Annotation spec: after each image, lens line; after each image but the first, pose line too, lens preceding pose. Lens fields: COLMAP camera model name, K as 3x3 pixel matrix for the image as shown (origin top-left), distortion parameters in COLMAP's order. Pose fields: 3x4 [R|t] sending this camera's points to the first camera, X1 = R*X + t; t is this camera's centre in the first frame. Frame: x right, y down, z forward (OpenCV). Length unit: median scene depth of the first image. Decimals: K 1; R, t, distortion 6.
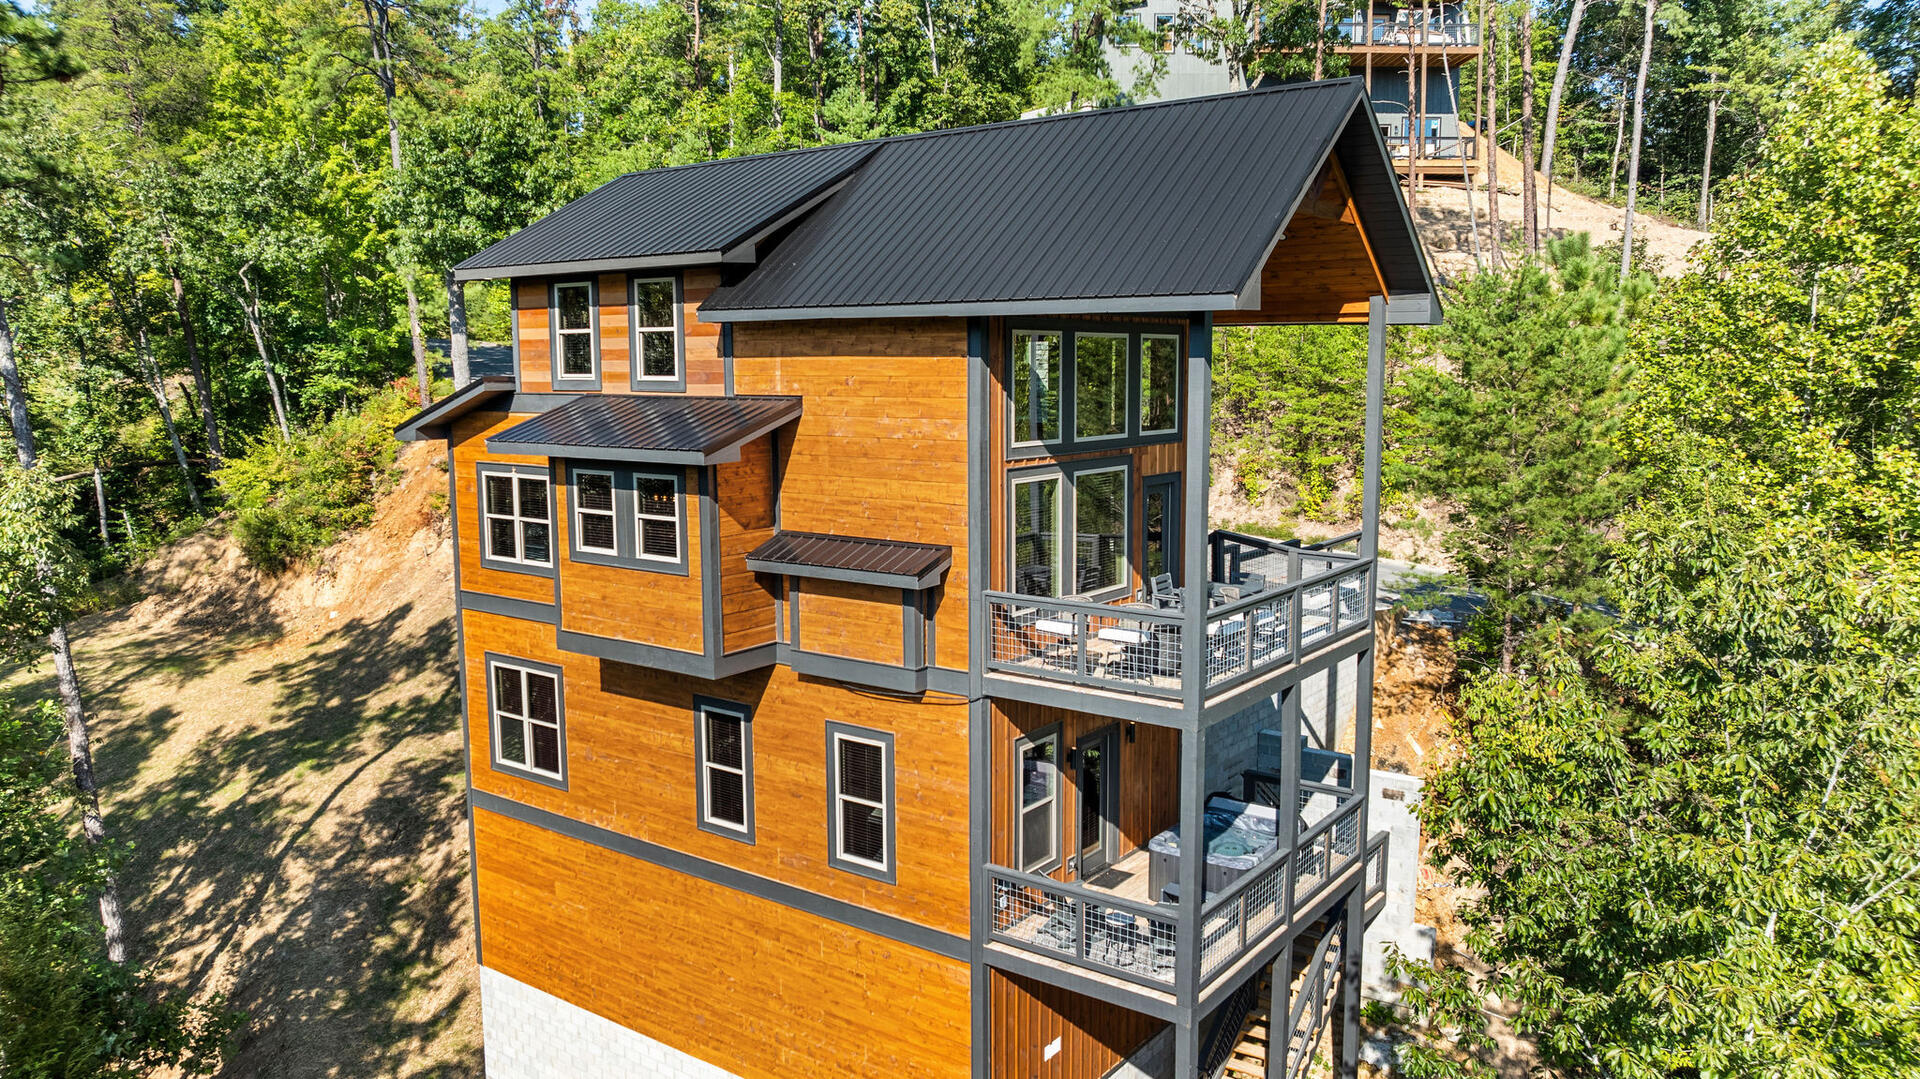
lens RADIAL K [[1358.9, 0, 961.2], [0, 1358.9, 533.9], [0, 0, 1]] dist [-0.030077, 0.034882]
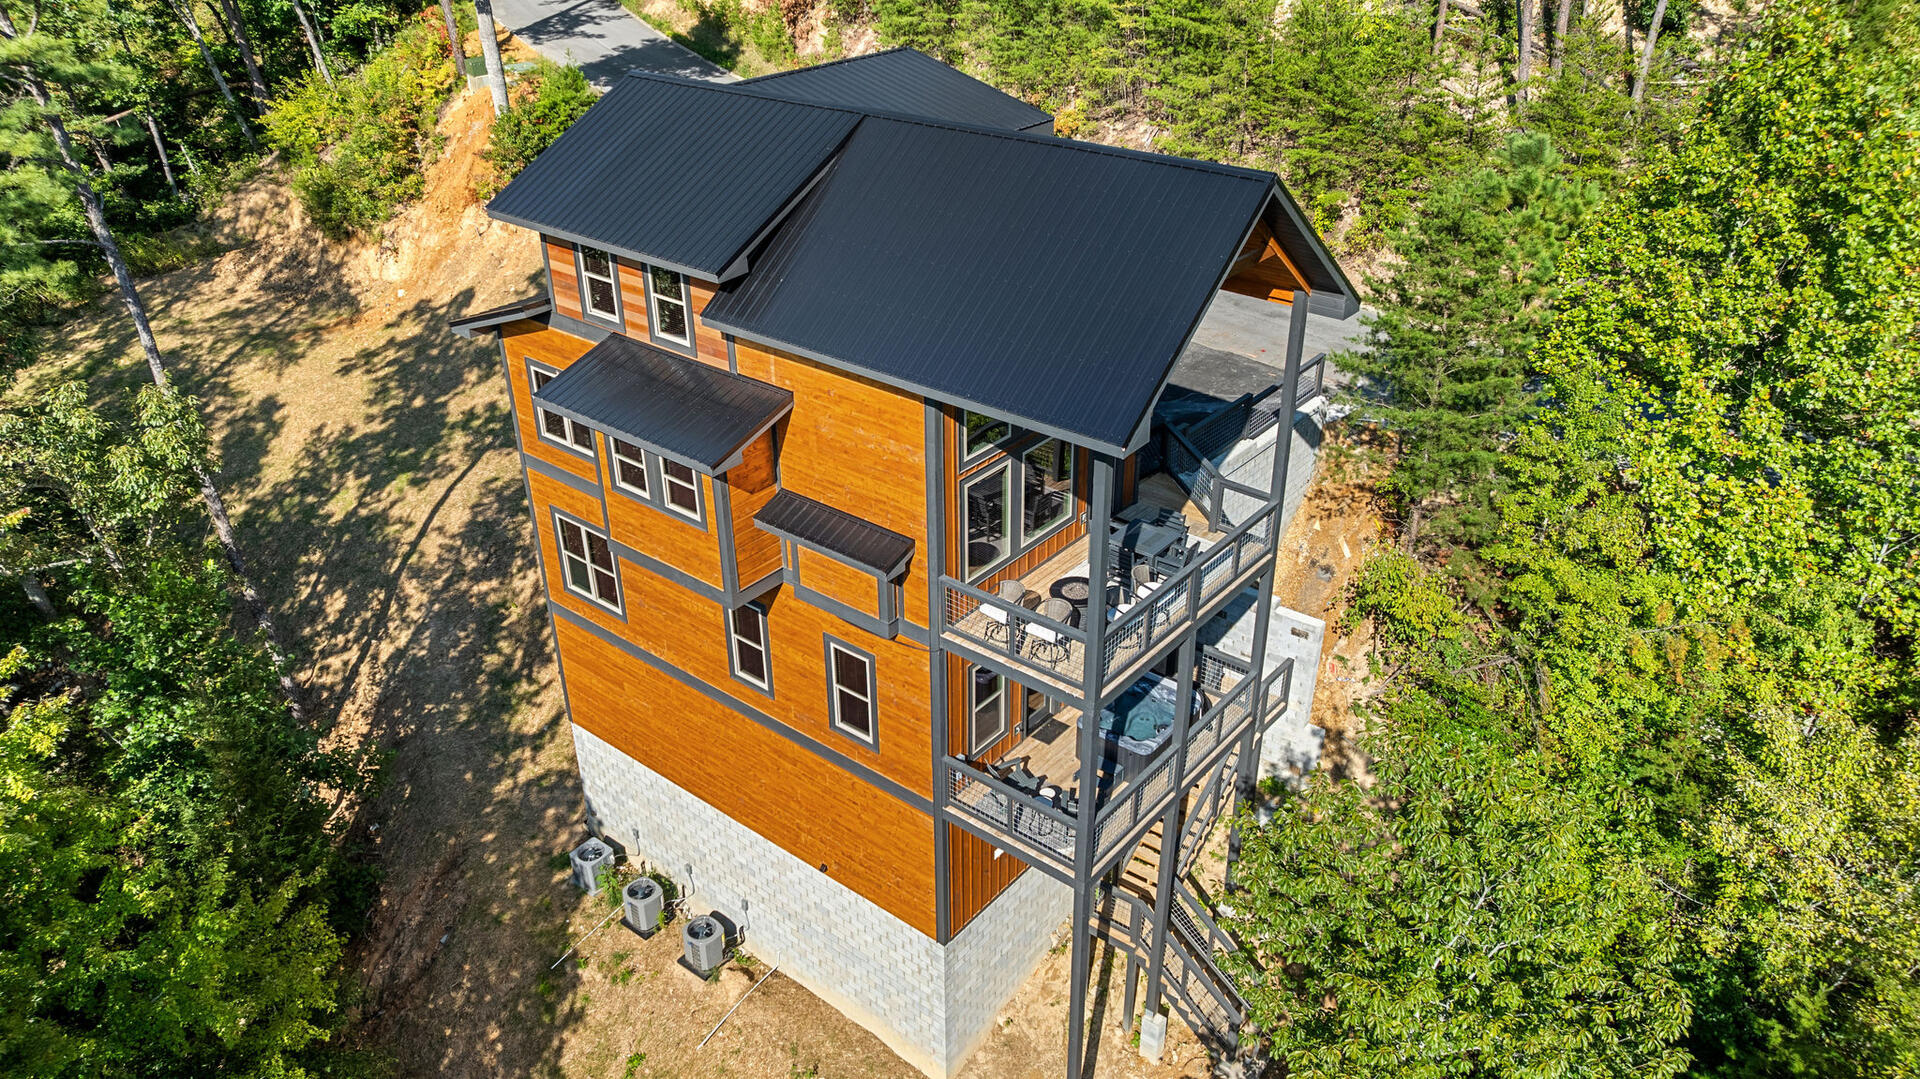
lens RADIAL K [[1358.9, 0, 960.0], [0, 1358.9, 539.1], [0, 0, 1]] dist [-0.030077, 0.034882]
pose [[0.998843, 0.020232, -0.043619, 0.070458], [-0.002618, 0.928703, 0.370815, -0.359333], [0.048011, -0.370272, 0.927682, -0.118311]]
